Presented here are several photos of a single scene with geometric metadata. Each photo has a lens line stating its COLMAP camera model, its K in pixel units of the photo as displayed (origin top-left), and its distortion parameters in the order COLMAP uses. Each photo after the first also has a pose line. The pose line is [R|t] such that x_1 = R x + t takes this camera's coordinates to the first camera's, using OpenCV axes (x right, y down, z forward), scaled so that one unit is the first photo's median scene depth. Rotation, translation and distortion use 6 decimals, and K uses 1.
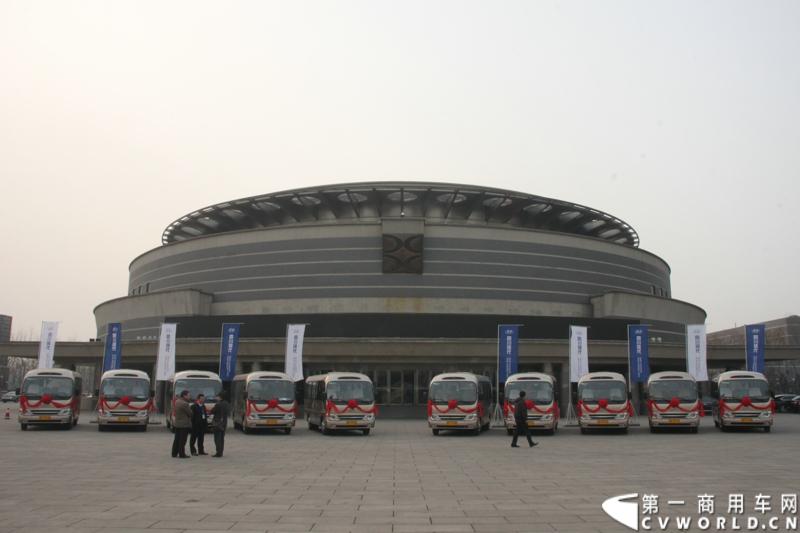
lens RADIAL K [[677.5, 0, 400.0], [0, 677.5, 266.5], [0, 0, 1]] dist [-0.188656, 0.206245]
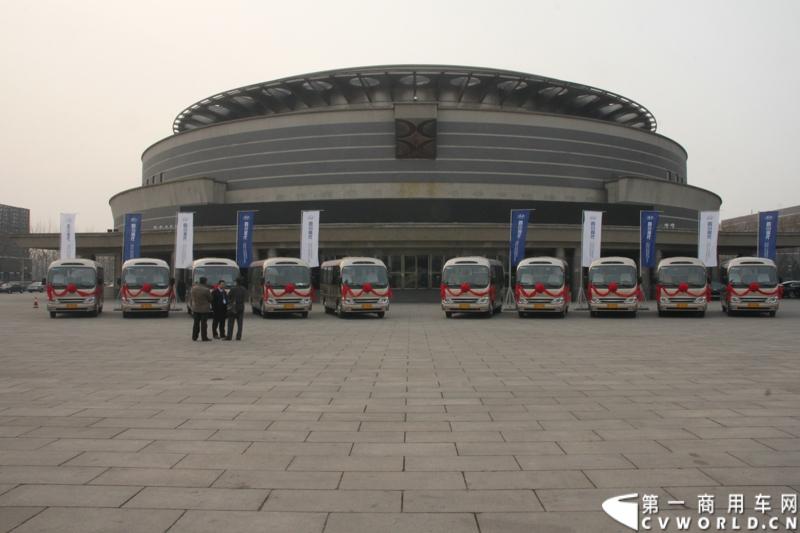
lens RADIAL K [[677.5, 0, 400.0], [0, 677.5, 266.5], [0, 0, 1]] dist [-0.188656, 0.206245]
pose [[0.999763, -0.005887, -0.020948, 0.000849], [0.009328, 0.985709, 0.168201, -0.000520], [0.019658, -0.168356, 0.985530, -0.008795]]
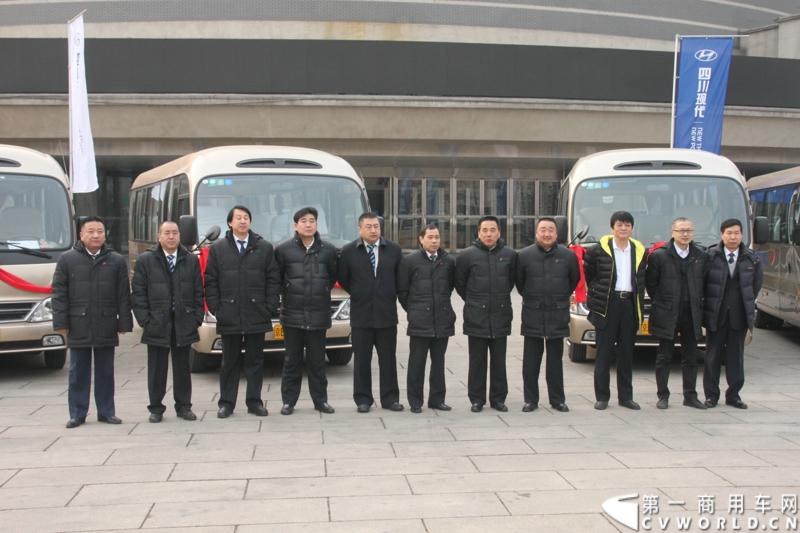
lens RADIAL K [[1019.8, 0, 400.0], [0, 1019.8, 266.5], [0, 0, 1]] dist [-0.272666, 0.799220]
pose [[0.995834, -0.005803, 0.091001, -0.063250], [-0.014276, 0.975746, 0.218440, 0.114303], [-0.090062, -0.218829, 0.971598, 0.582196]]
